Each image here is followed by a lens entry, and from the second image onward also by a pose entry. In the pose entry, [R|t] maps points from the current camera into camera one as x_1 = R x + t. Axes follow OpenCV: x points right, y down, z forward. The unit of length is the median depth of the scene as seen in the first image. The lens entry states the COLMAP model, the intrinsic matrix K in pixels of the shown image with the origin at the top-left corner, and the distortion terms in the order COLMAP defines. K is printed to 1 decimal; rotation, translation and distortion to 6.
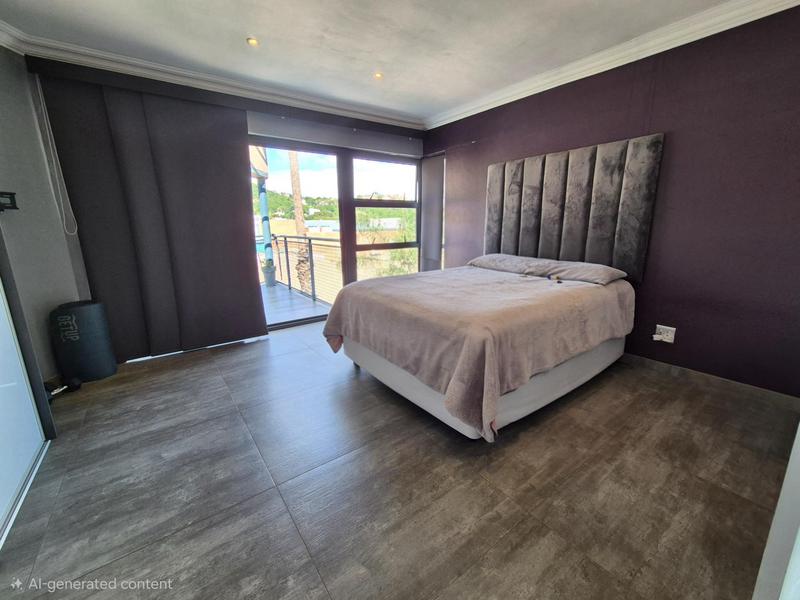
lens RADIAL K [[327.2, 0, 402.7], [0, 327.2, 299.3], [0, 0, 1]] dist [-0.000308, 0.000588]
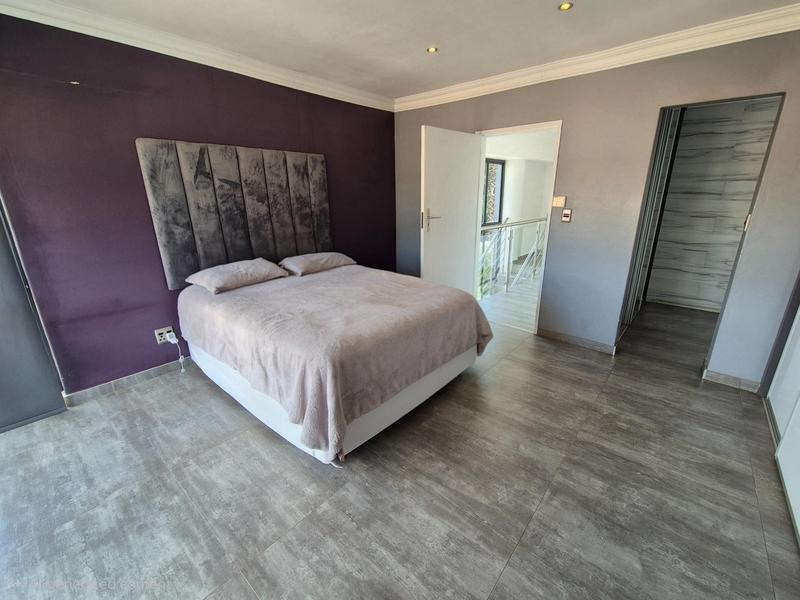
lens RADIAL K [[340.4, 0, 411.0], [0, 340.4, 300.3], [0, 0, 1]] dist [-0.000863, 0.001087]
pose [[-0.226618, -0.277922, 0.933490, -0.806837], [0.225337, 0.917461, 0.327853, -0.314094], [-0.947559, 0.284647, -0.145287, 0.989765]]
